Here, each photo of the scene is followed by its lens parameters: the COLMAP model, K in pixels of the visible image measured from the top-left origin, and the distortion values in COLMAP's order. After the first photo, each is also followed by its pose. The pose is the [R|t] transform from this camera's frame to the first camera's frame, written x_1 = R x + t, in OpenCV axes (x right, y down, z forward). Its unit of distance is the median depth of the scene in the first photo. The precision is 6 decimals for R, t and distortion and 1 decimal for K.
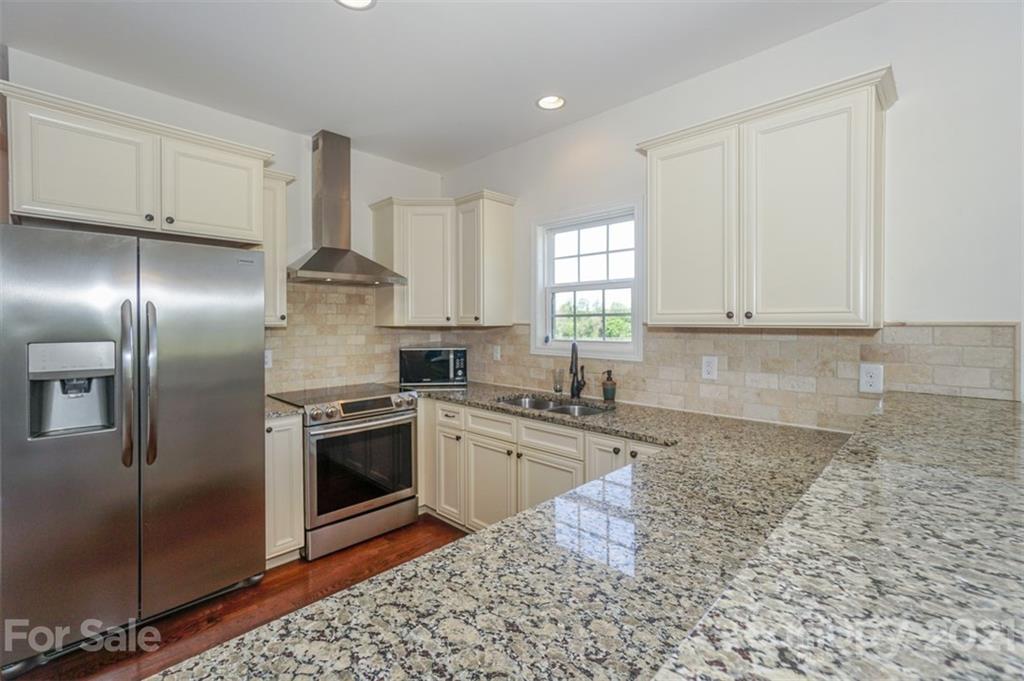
lens RADIAL K [[449.9, 0, 519.7], [0, 449.9, 326.1], [0, 0, 1]] dist [-0.008218, 0.009620]
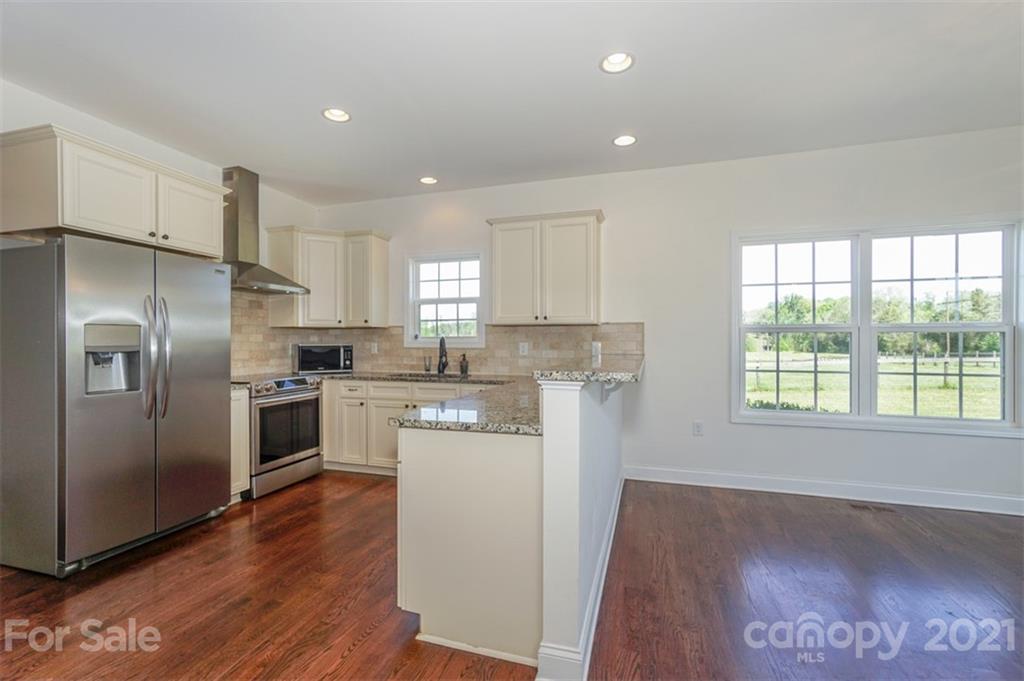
lens RADIAL K [[449.9, 0, 513.9], [0, 449.9, 334.5], [0, 0, 1]] dist [-0.008218, 0.009620]
pose [[0.893941, 0.007447, 0.448123, -0.356745], [0.005191, 0.999623, -0.026966, 0.073000], [-0.448155, 0.026432, 0.893565, -0.500492]]
